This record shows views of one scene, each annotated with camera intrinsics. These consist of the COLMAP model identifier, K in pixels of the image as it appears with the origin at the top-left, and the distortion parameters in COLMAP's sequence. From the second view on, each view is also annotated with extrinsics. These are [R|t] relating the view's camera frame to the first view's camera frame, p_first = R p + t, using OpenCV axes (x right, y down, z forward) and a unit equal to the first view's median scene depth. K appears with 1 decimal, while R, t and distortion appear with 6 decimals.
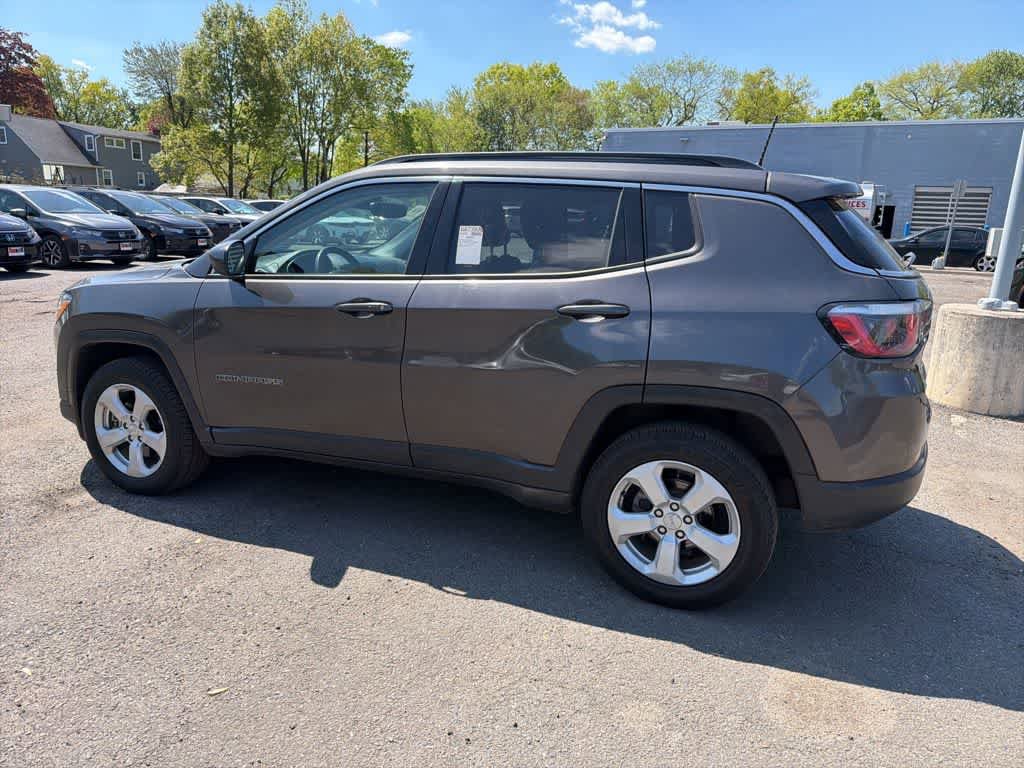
lens RADIAL K [[727.8, 0, 512.1], [0, 727.8, 383.1], [0, 0, 1]] dist [0.009816, -0.019048]
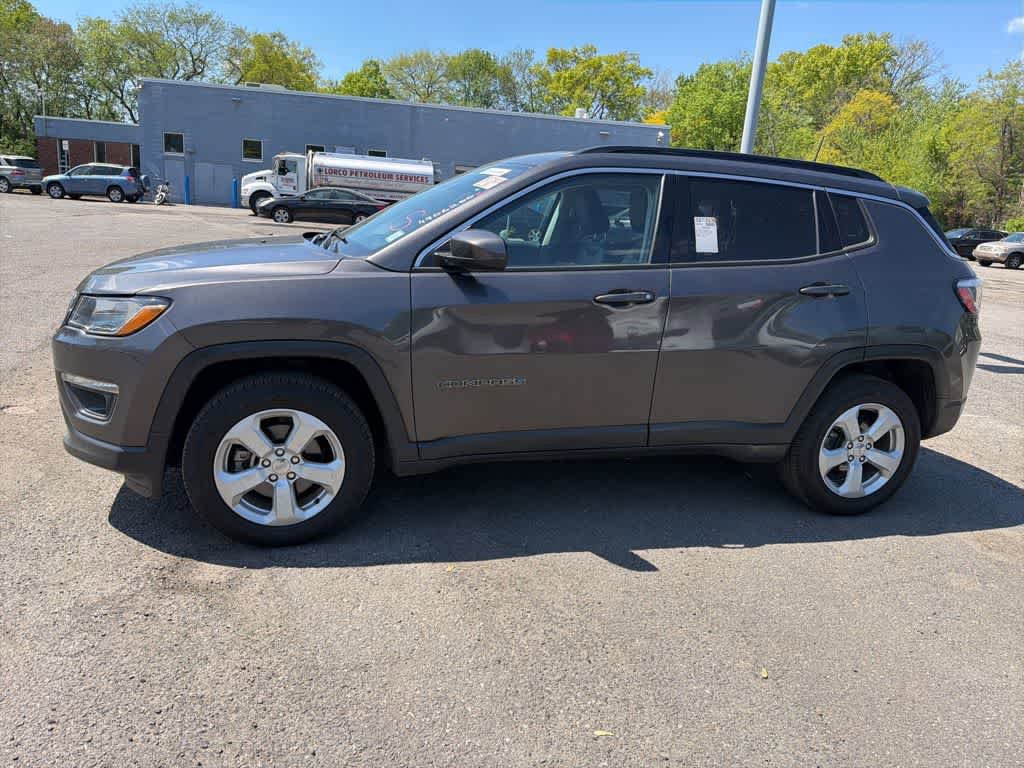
lens RADIAL K [[727.8, 0, 503.8], [0, 727.8, 381.5], [0, 0, 1]] dist [0.009816, -0.019048]
pose [[0.807896, -0.113939, 0.578206, -0.840897], [0.088986, 0.993468, 0.071434, -0.066997], [-0.582569, -0.006258, 0.812757, 0.247530]]
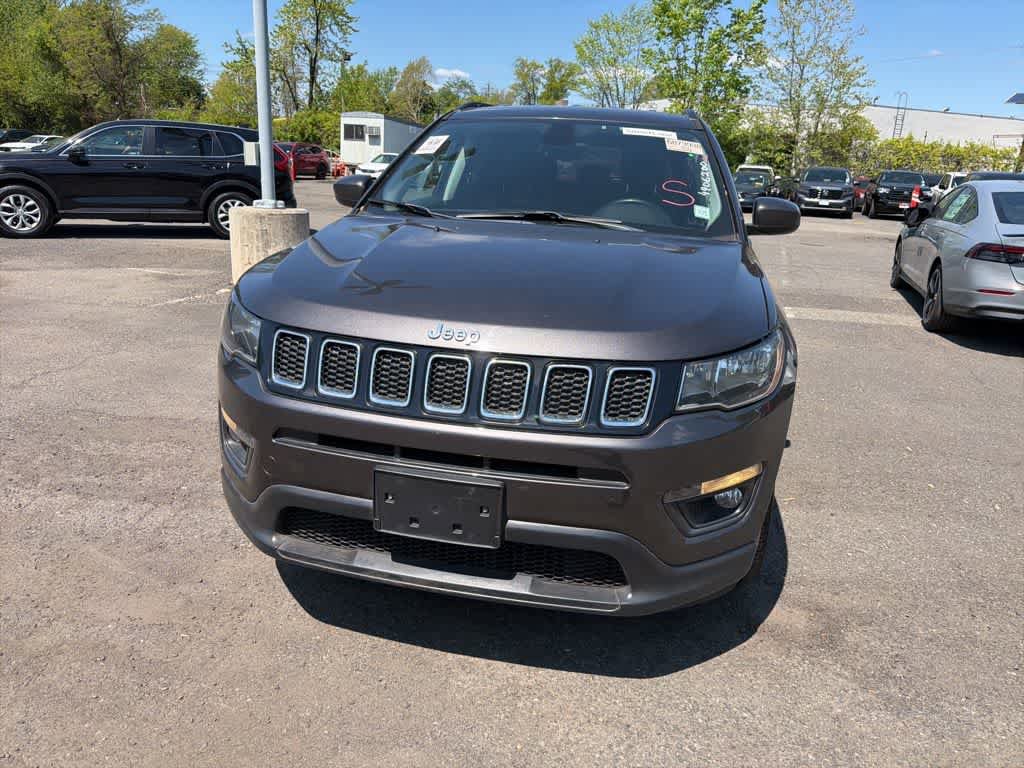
lens RADIAL K [[727.8, 0, 506.6], [0, 727.8, 377.4], [0, 0, 1]] dist [0.009816, -0.019048]
pose [[-0.175657, -0.315590, 0.932495, -1.221523], [0.168948, 0.923506, 0.344373, -0.350360], [-0.969846, 0.218035, -0.108902, 1.401024]]
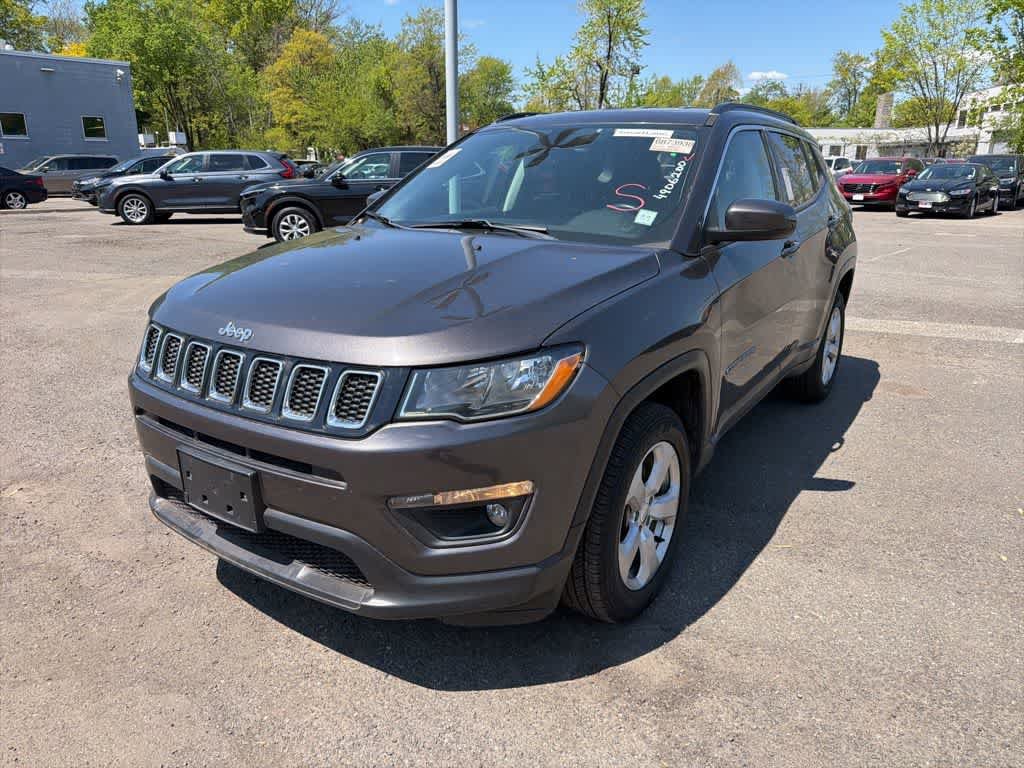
lens RADIAL K [[727.8, 0, 508.6], [0, 727.8, 385.1], [0, 0, 1]] dist [0.009816, -0.019048]
pose [[0.214174, -0.309570, 0.926442, -1.220595], [0.225722, 0.938465, 0.261405, -0.268537], [-0.950357, 0.153132, 0.270872, 1.015661]]
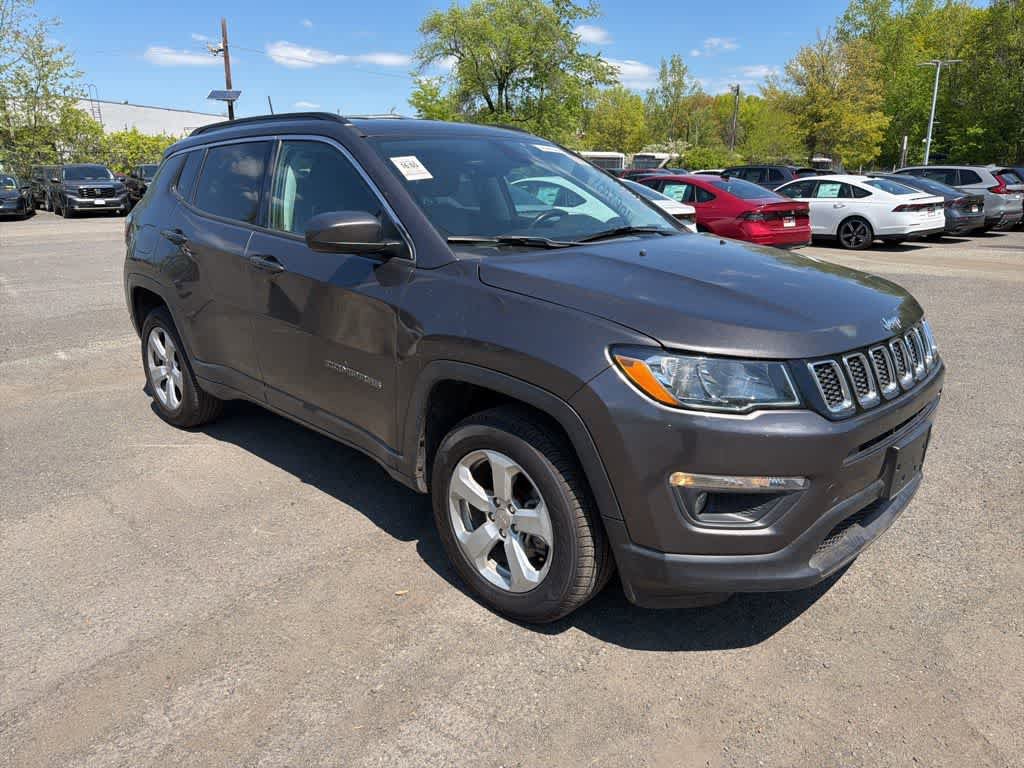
lens RADIAL K [[727.8, 0, 506.2], [0, 727.8, 385.0], [0, 0, 1]] dist [0.009816, -0.019048]
pose [[-0.927109, -0.130507, 0.351337, -0.631403], [0.059765, 0.873942, 0.482342, -0.496758], [-0.369997, 0.468181, -0.802439, 2.060602]]
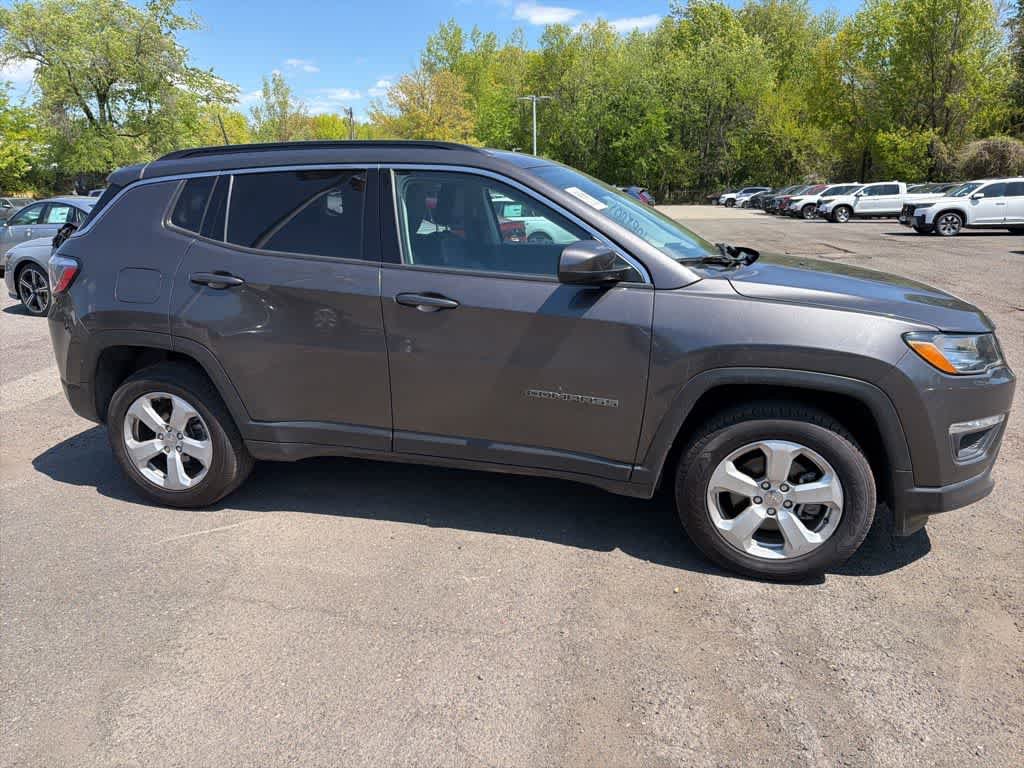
lens RADIAL K [[727.8, 0, 508.1], [0, 727.8, 386.0], [0, 0, 1]] dist [0.009816, -0.019048]
pose [[-0.990669, 0.015626, -0.135394, 0.003835], [-0.049525, 0.884226, 0.464427, -0.520145], [0.126976, 0.466799, -0.875201, 2.176528]]
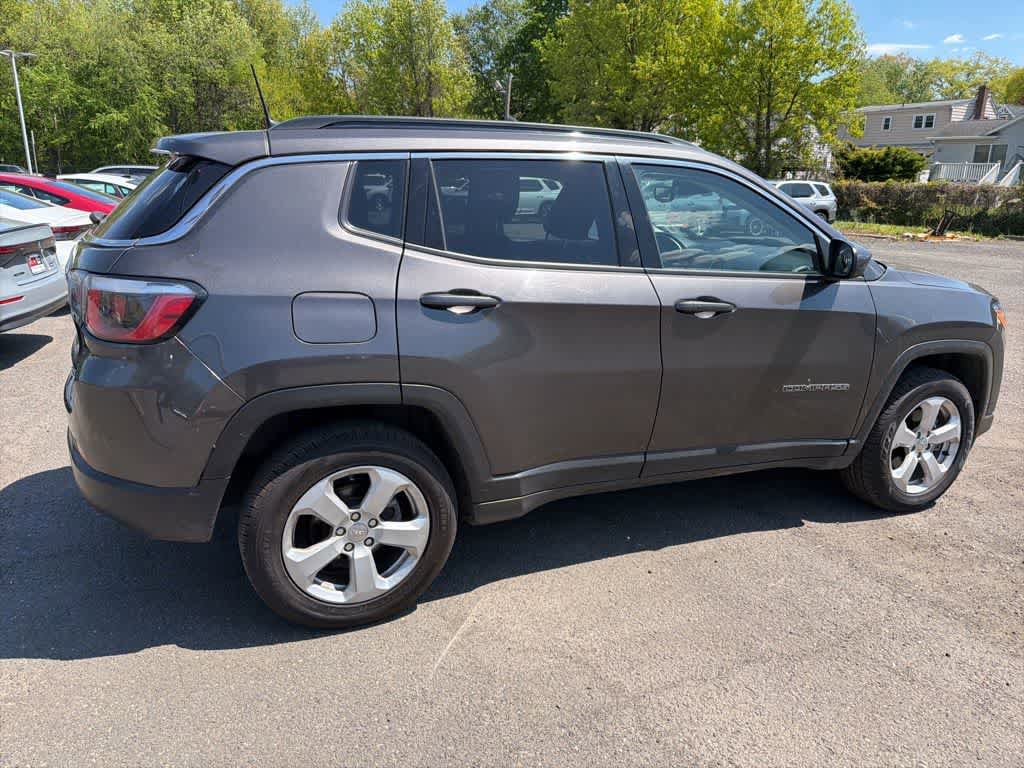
lens RADIAL K [[727.8, 0, 506.6], [0, 727.8, 372.0], [0, 0, 1]] dist [0.009816, -0.019048]
pose [[-0.695333, 0.136227, -0.705659, 0.705601], [-0.208135, 0.901624, 0.379148, -0.400730], [0.687890, 0.410507, -0.598575, 1.728508]]
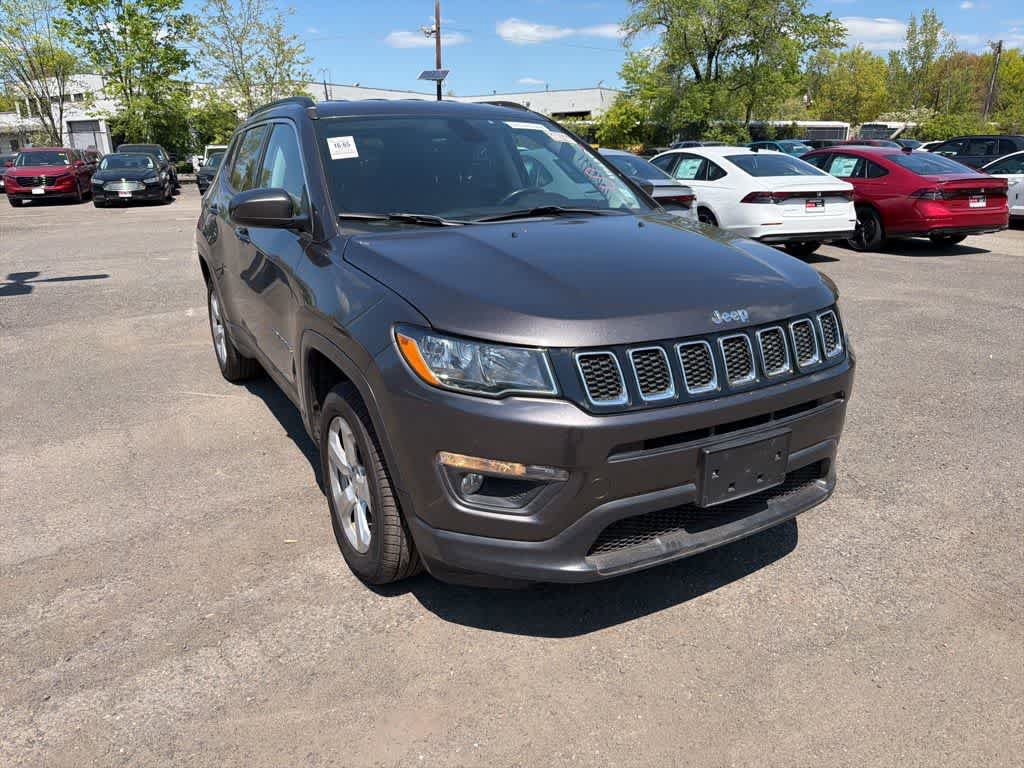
lens RADIAL K [[727.8, 0, 506.5], [0, 727.8, 389.6], [0, 0, 1]] dist [0.009816, -0.019048]
pose [[-0.786374, -0.211363, 0.580467, -0.932768], [0.129040, 0.862714, 0.488950, -0.471846], [-0.604124, 0.459401, -0.651141, 1.906465]]
